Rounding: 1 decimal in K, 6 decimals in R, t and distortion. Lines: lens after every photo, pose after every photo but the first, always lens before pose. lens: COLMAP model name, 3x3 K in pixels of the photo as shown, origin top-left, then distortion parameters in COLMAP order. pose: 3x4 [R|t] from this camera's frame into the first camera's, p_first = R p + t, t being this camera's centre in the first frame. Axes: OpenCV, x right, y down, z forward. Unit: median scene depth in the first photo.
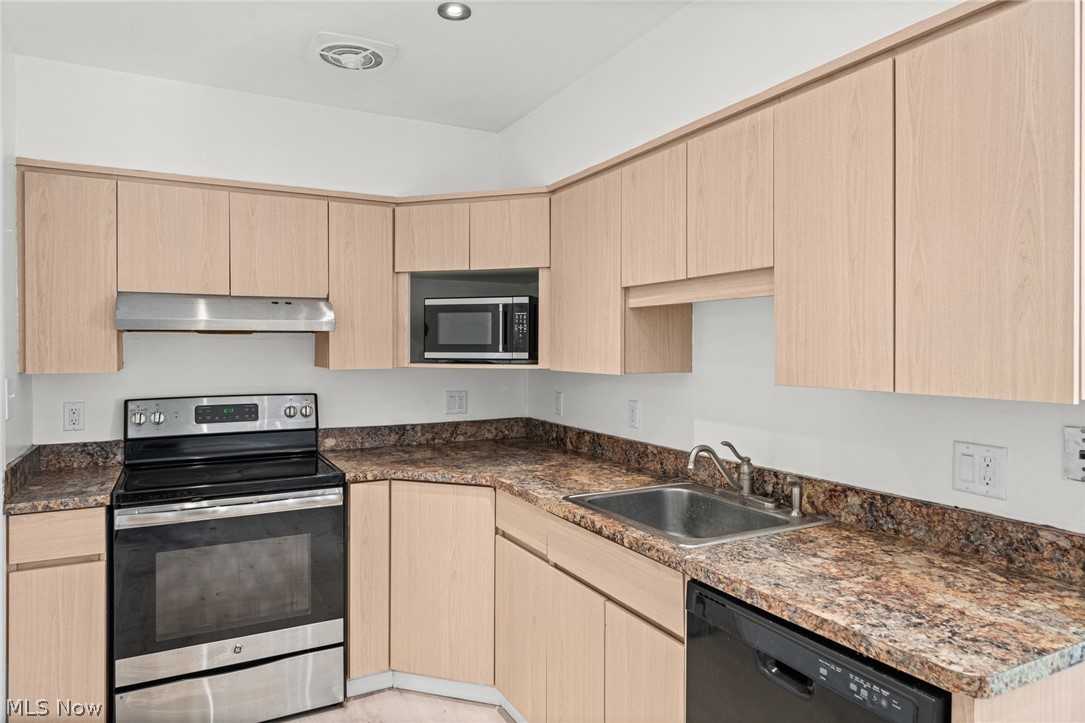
lens RADIAL K [[676.7, 0, 536.1], [0, 676.7, 350.0], [0, 0, 1]] dist [0.003498, -0.000426]
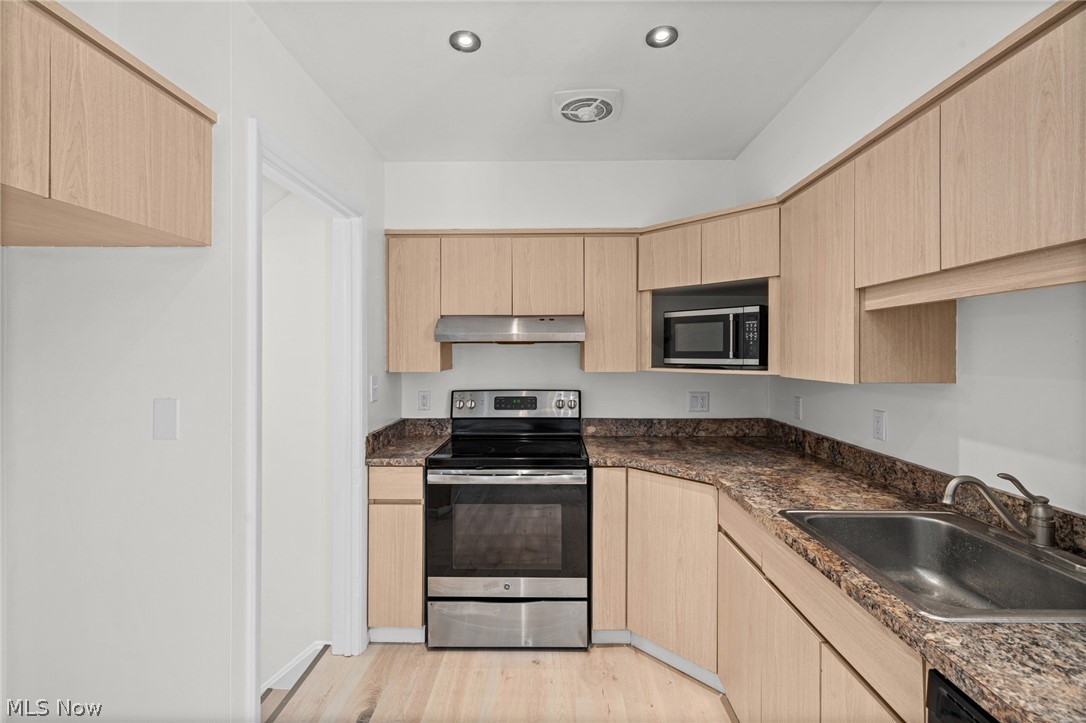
lens RADIAL K [[488.2, 0, 543.1], [0, 488.2, 352.4], [0, 0, 1]] dist [0.000706, 0.000130]
pose [[0.876548, -0.001561, -0.481313, 0.066506], [-0.001625, 0.999979, -0.006201, -0.001410], [0.481313, 0.006218, 0.876527, 0.194342]]
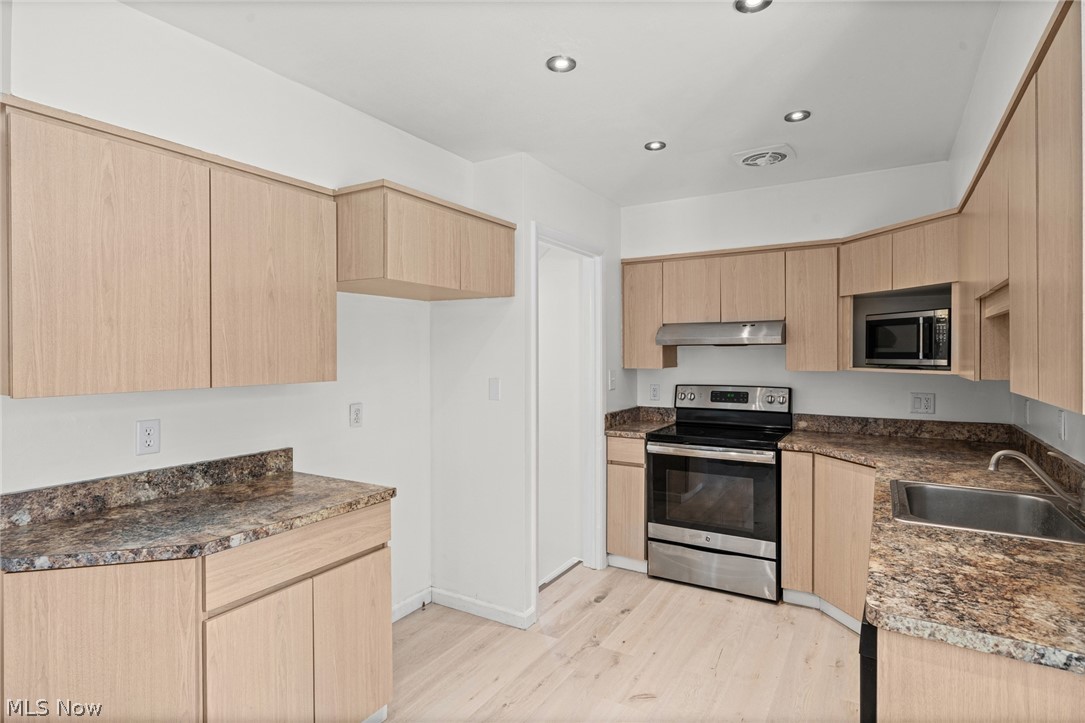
lens RADIAL K [[559.3, 0, 542.6], [0, 559.3, 354.3], [0, 0, 1]] dist [0.000088, 0.000338]
pose [[0.516336, 0.000020, -0.856386, 0.476428], [-0.002651, 0.999995, -0.001575, -0.002001], [0.856382, 0.003084, 0.516333, -0.040613]]
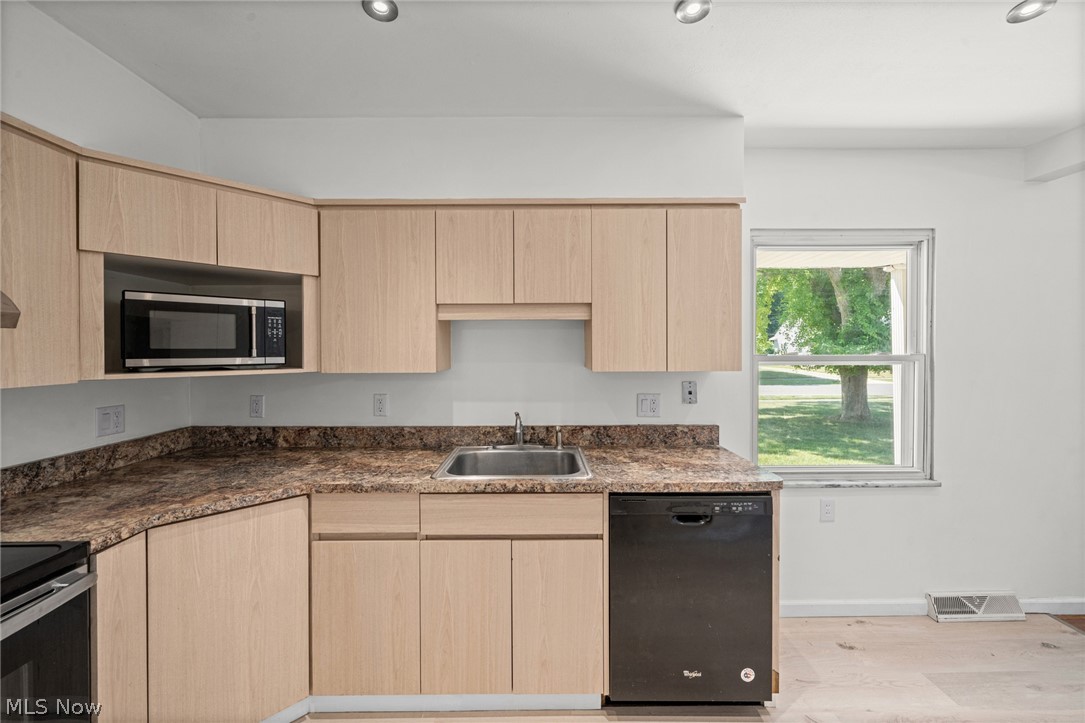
lens RADIAL K [[432.0, 0, 539.6], [0, 432.0, 352.1], [0, 0, 1]] dist [-0.001389, -0.000013]
pose [[0.462302, -0.007394, 0.886692, -0.452250], [0.009159, 0.999952, 0.003564, -0.002535], [-0.886675, 0.006473, 0.462347, 0.405106]]
